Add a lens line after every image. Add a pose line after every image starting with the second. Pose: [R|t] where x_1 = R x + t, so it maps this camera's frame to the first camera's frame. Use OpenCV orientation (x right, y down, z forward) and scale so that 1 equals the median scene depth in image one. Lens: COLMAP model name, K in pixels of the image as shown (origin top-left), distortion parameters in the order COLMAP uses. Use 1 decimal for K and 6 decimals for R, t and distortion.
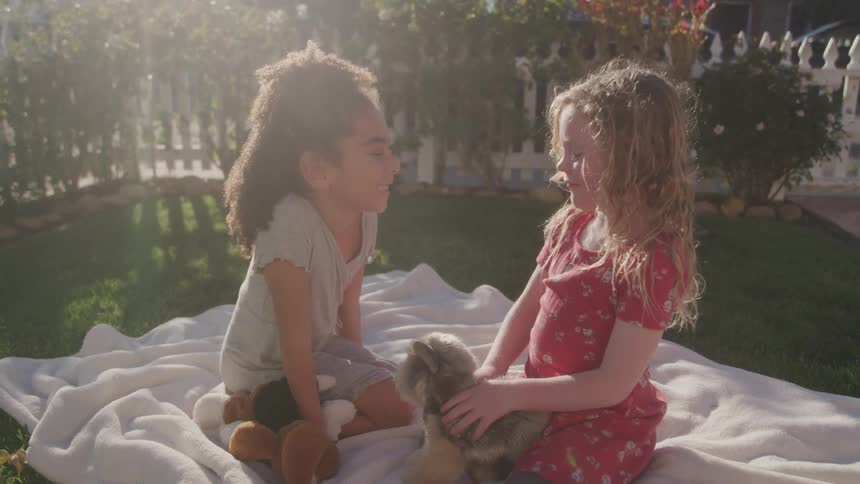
lens RADIAL K [[774.1, 0, 430.0], [0, 774.1, 242.0], [0, 0, 1]] dist [-0.072872, 0.009609]
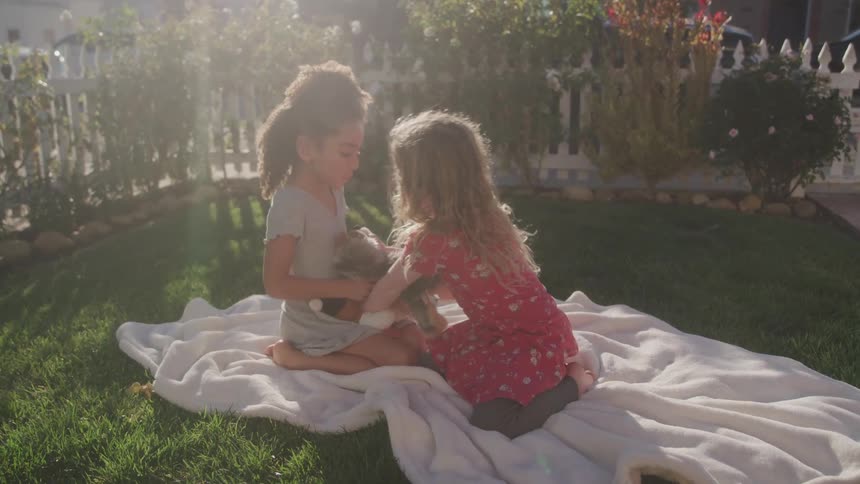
lens RADIAL K [[774.1, 0, 430.0], [0, 774.1, 242.0], [0, 0, 1]] dist [-0.072872, 0.009609]
pose [[0.997337, -0.000158, -0.072930, 0.022720], [0.000520, 0.999988, 0.004948, 0.002634], [0.072928, -0.004973, 0.997325, -0.107549]]
